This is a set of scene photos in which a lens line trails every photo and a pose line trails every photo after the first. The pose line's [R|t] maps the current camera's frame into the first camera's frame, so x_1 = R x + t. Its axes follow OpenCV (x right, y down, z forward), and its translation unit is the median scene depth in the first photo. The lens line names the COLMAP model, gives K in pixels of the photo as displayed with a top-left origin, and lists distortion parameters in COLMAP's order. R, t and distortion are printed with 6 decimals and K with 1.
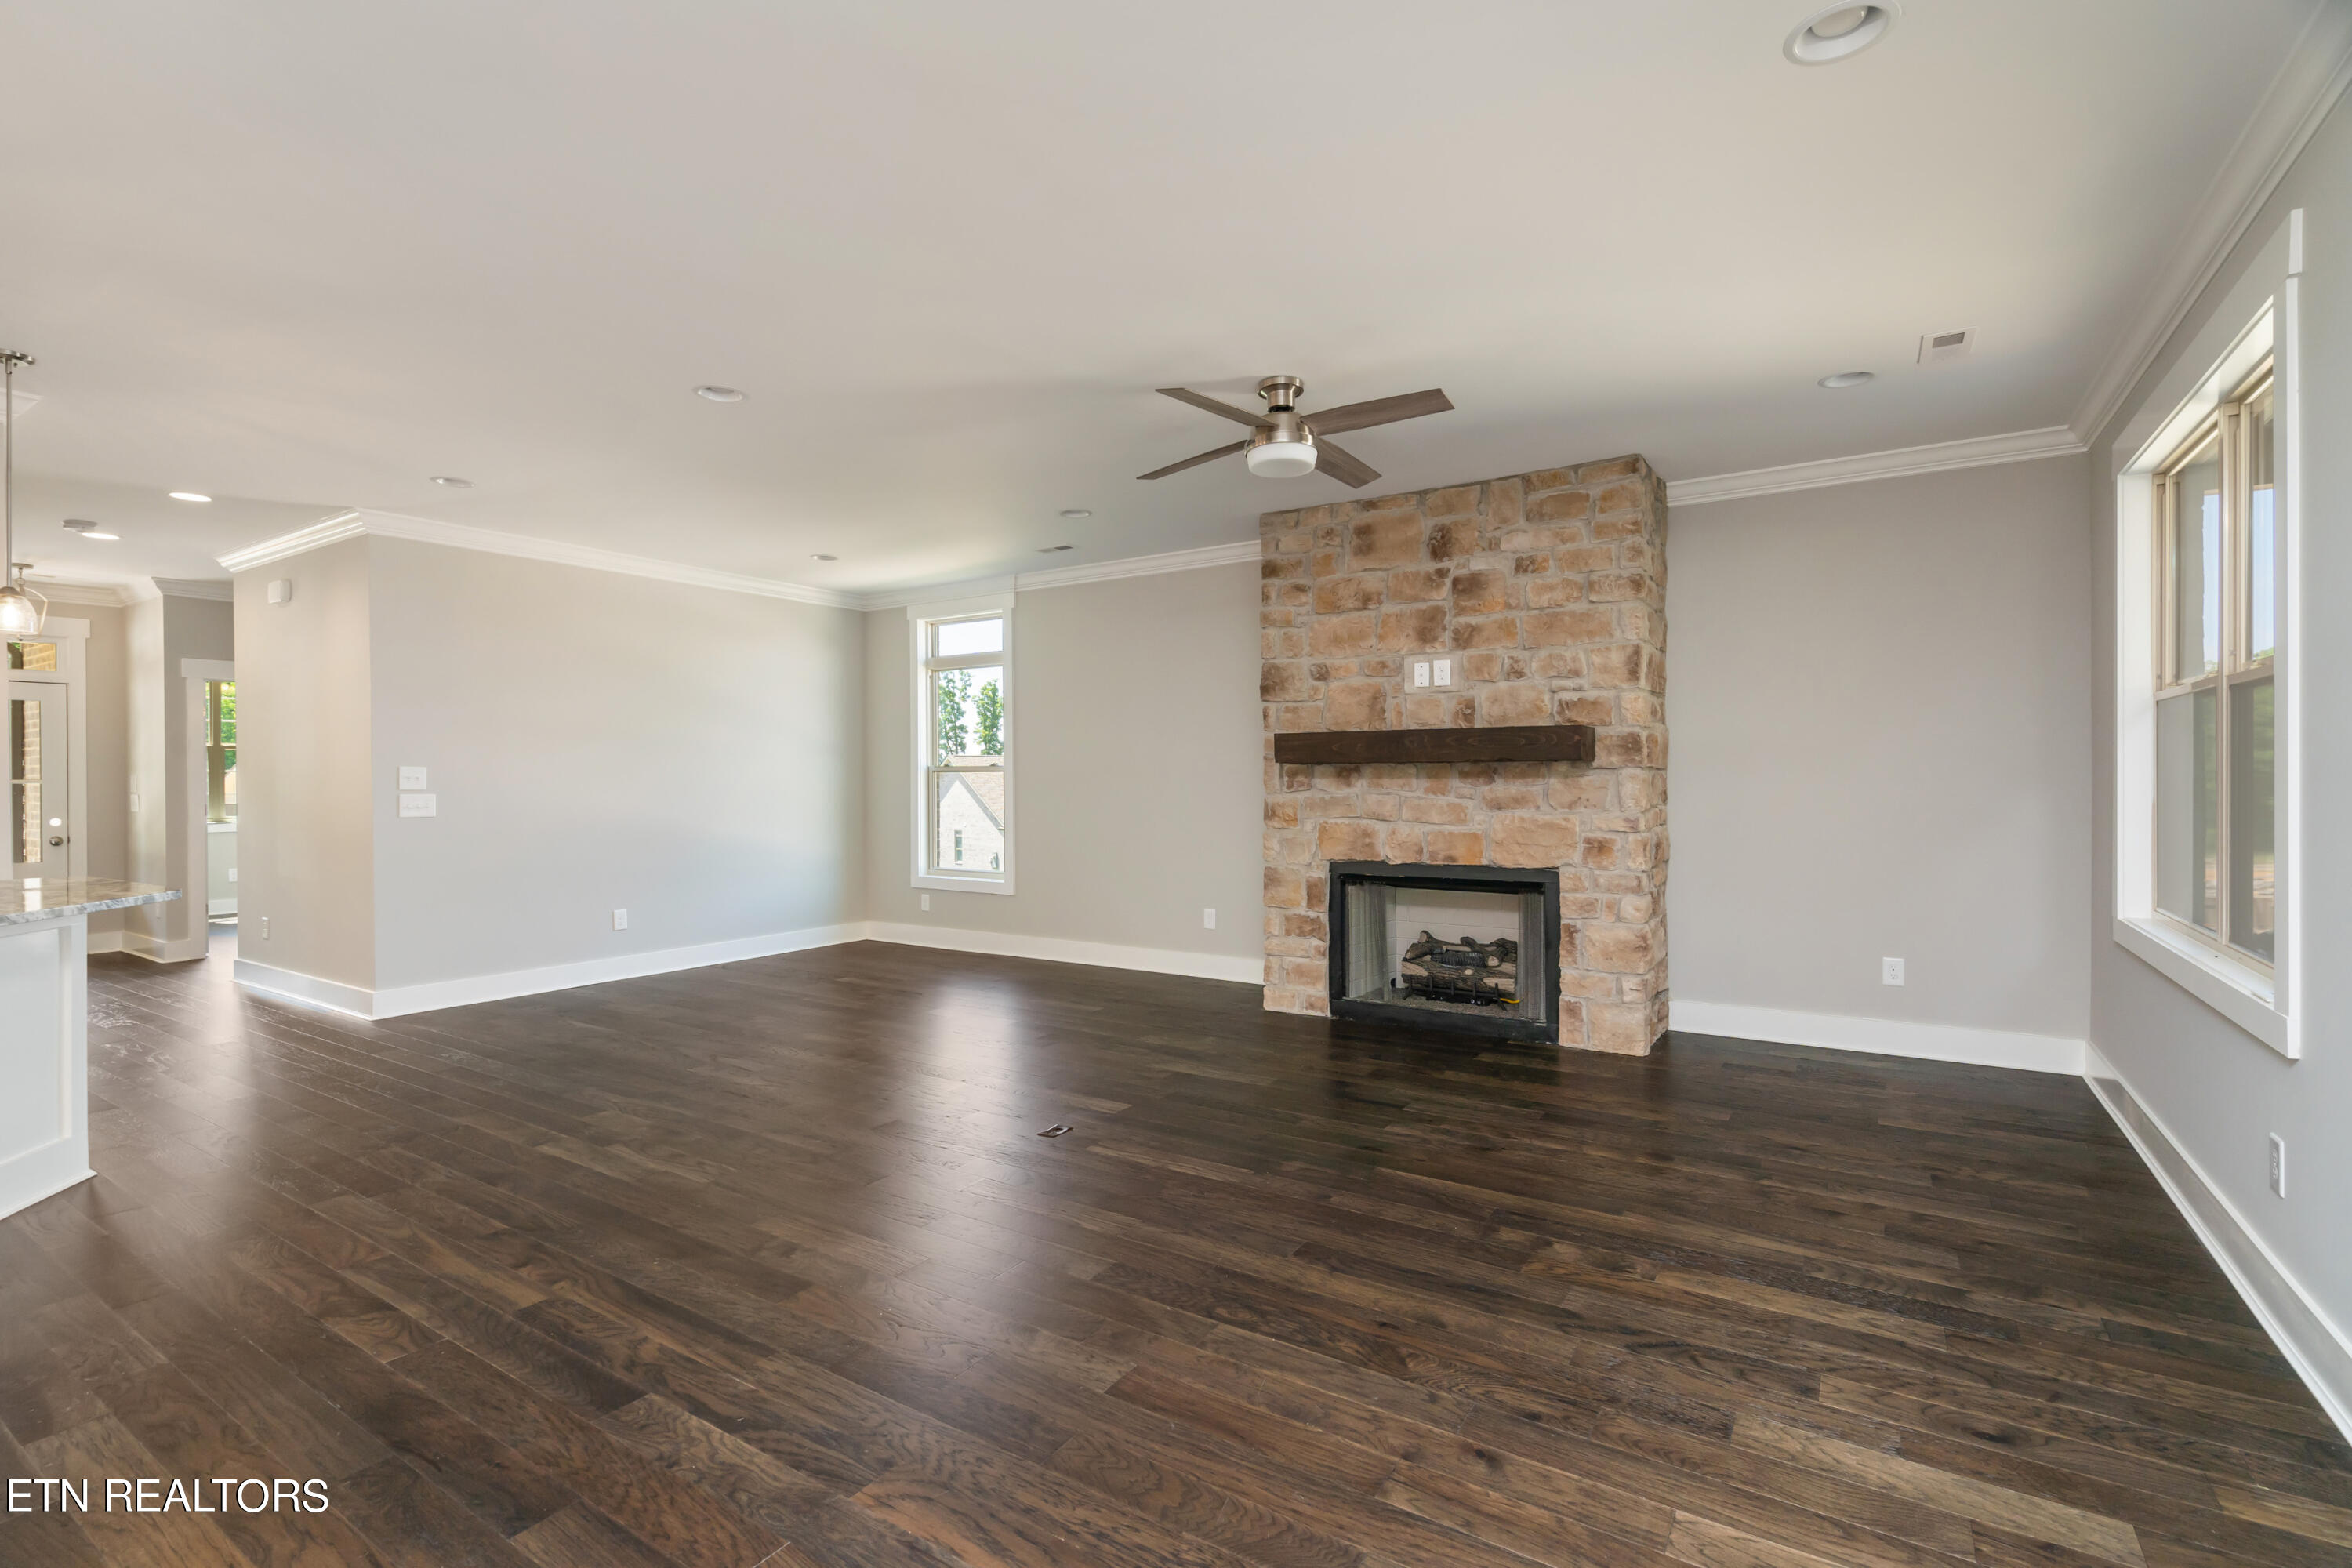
lens RADIAL K [[1078.6, 0, 1172.0], [0, 1078.6, 789.1], [0, 0, 1]] dist [-0.004223, 0.000577]
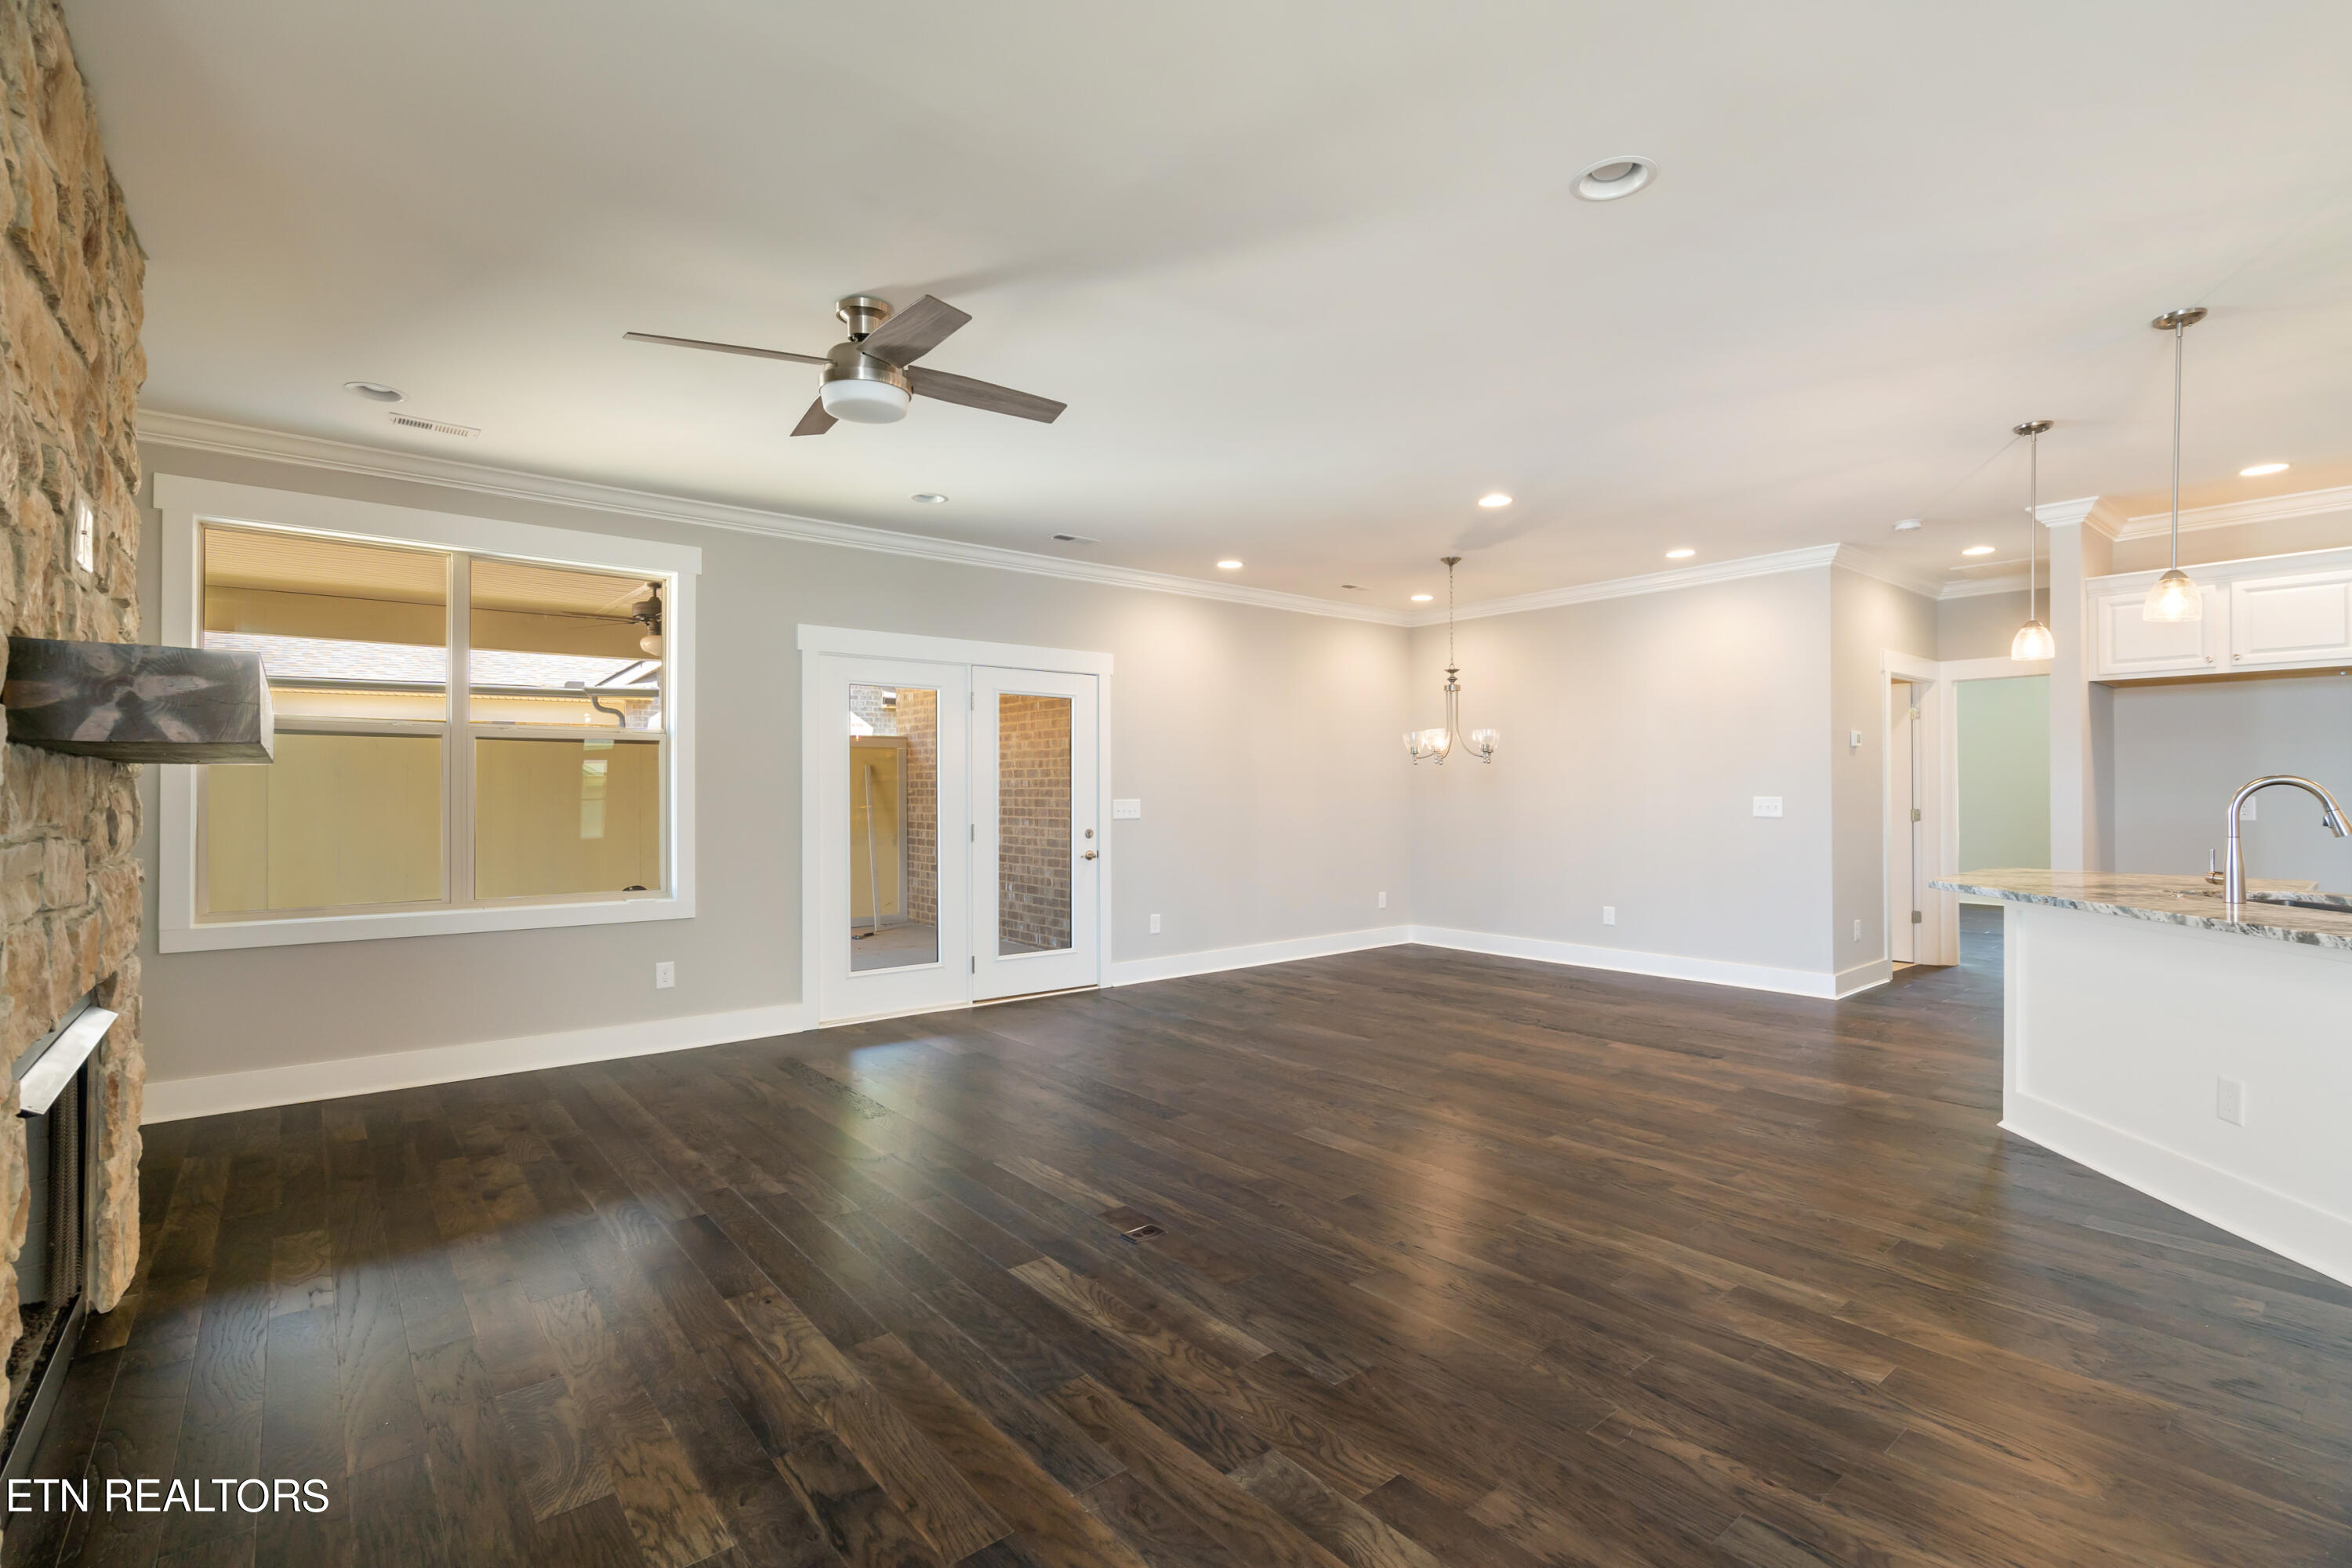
lens RADIAL K [[1074.1, 0, 1177.8], [0, 1074.1, 771.6], [0, 0, 1]] dist [-0.003736, 0.000496]
pose [[-0.952465, 0.012219, 0.304401, -0.274489], [0.009342, 0.999897, -0.010907, -0.009619], [-0.304503, -0.007545, -0.952481, 1.272816]]
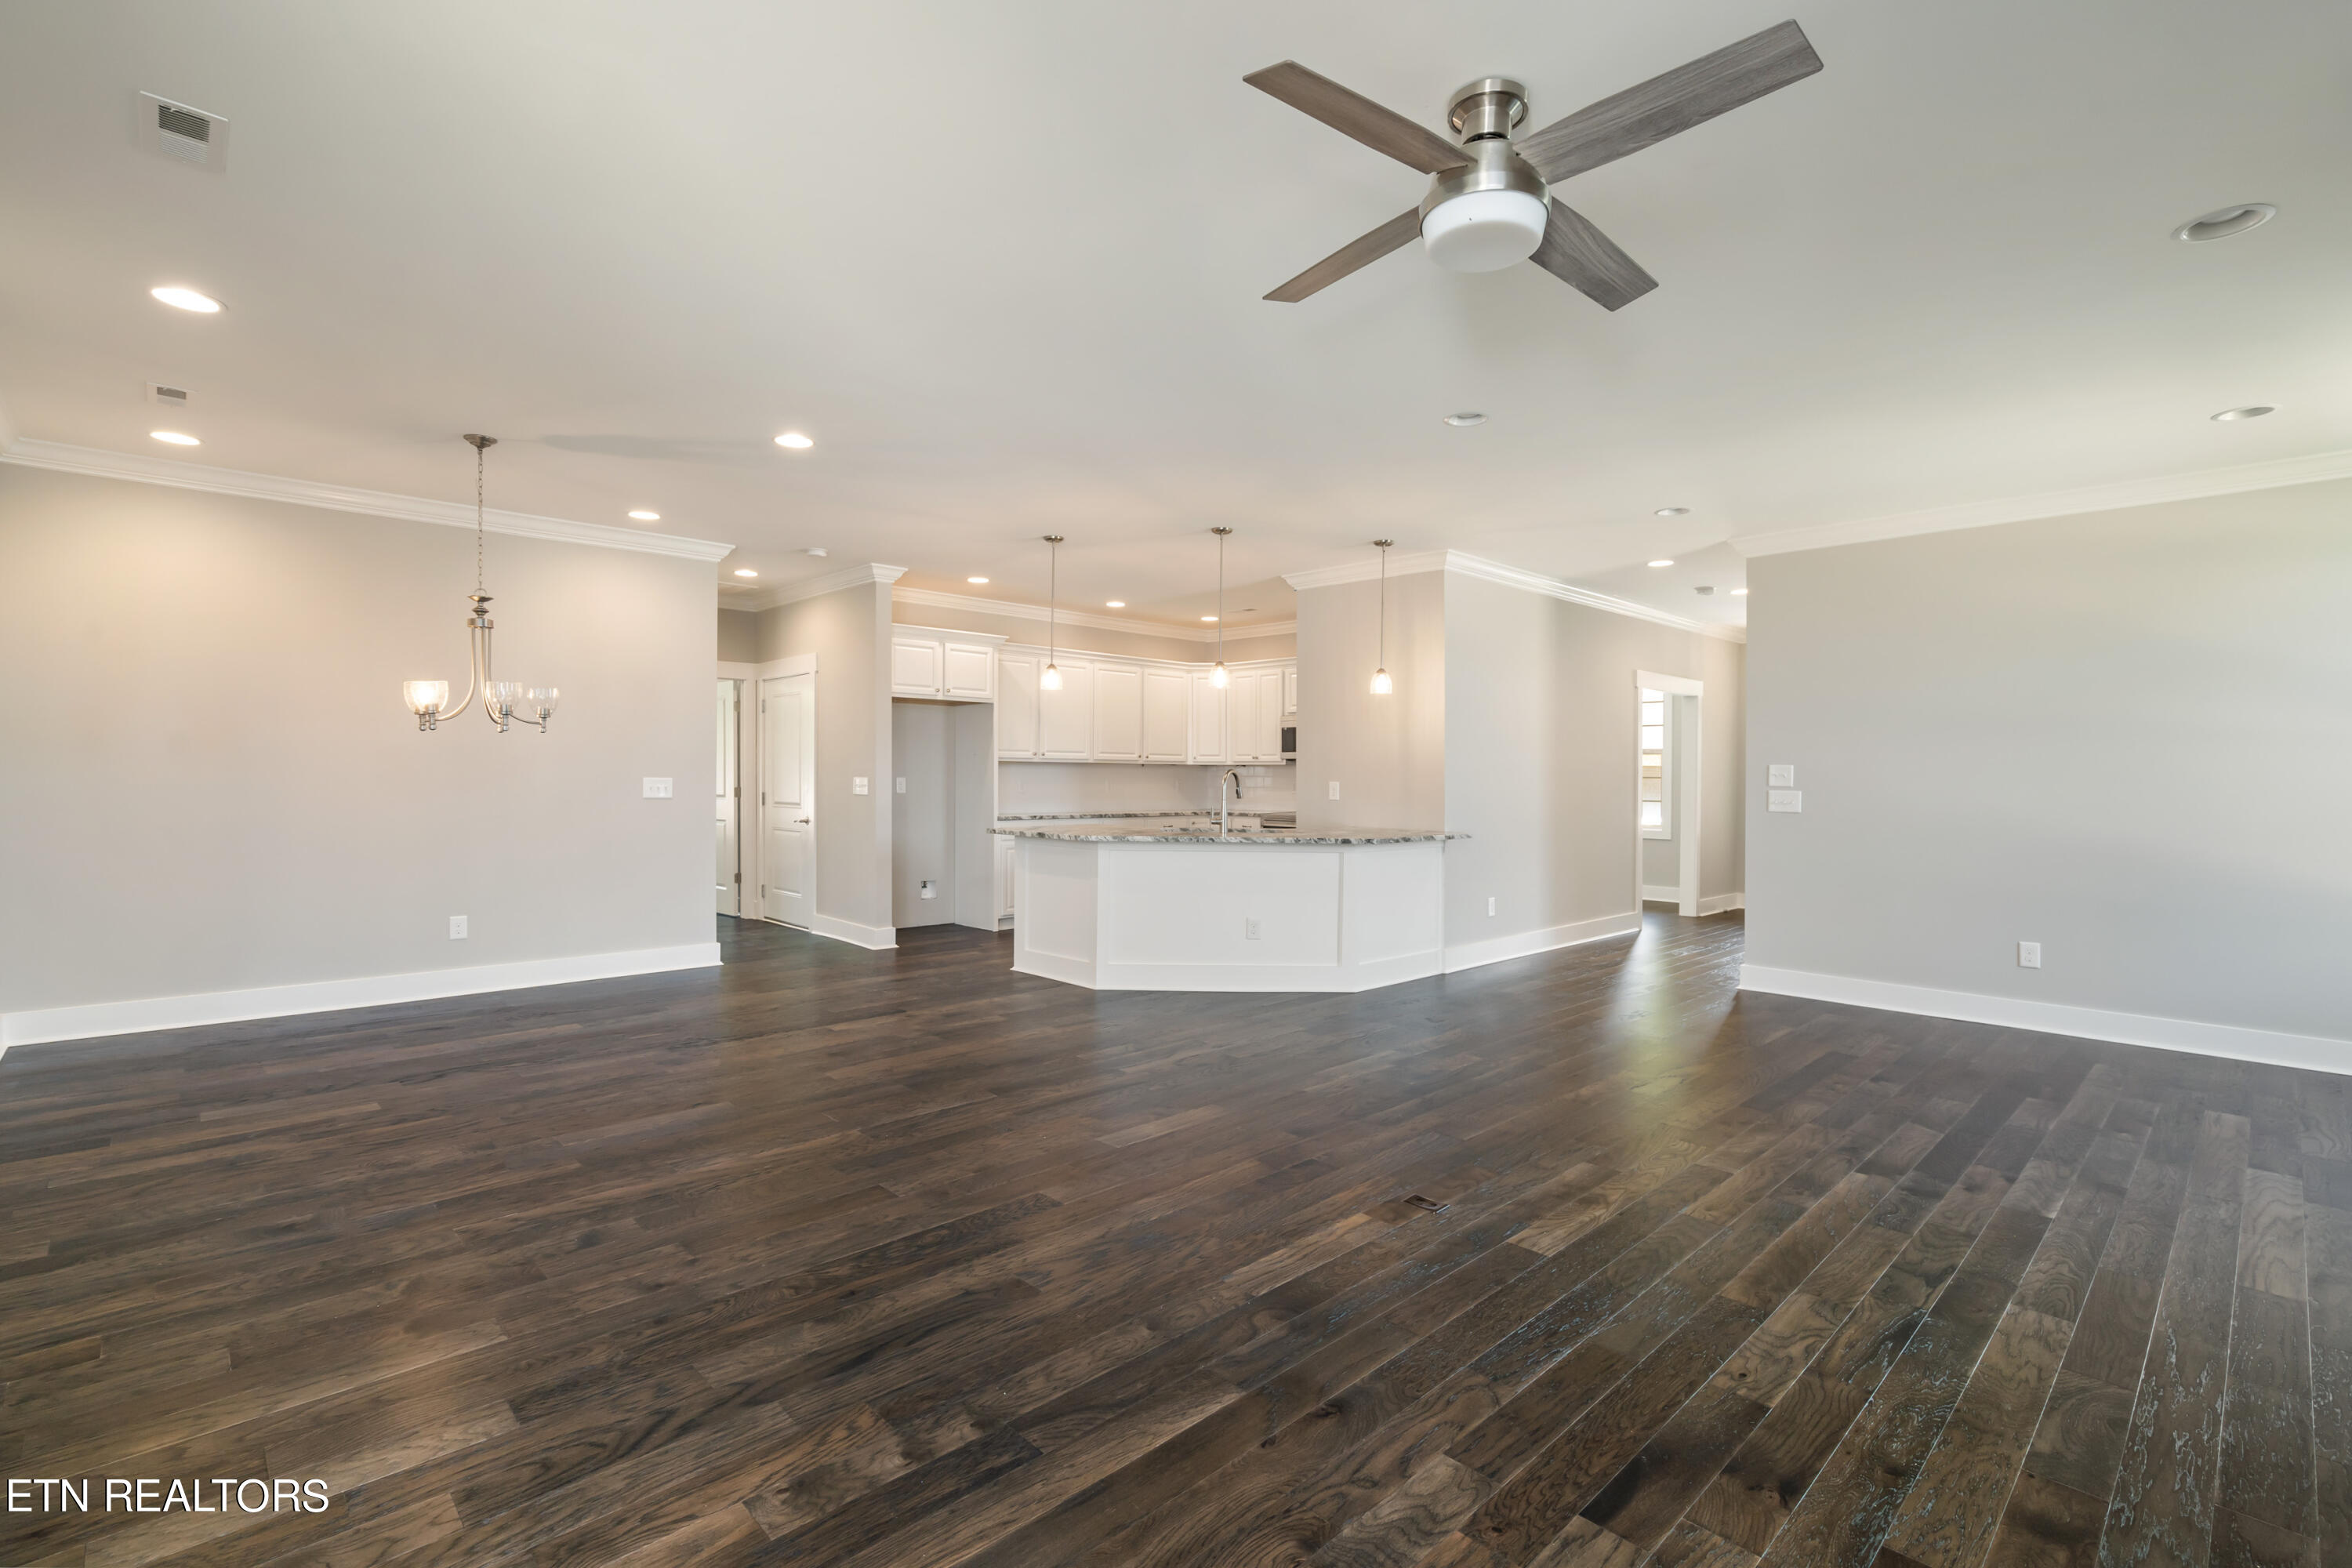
lens RADIAL K [[1058.6, 0, 1157.9], [0, 1058.6, 817.6], [0, 0, 1]] dist [0.000062, 0.000255]
pose [[-0.240628, 0.043235, -0.969654, 0.523711], [-0.015628, 0.998705, 0.048408, -0.011130], [0.970491, 0.026802, -0.239641, 0.719934]]
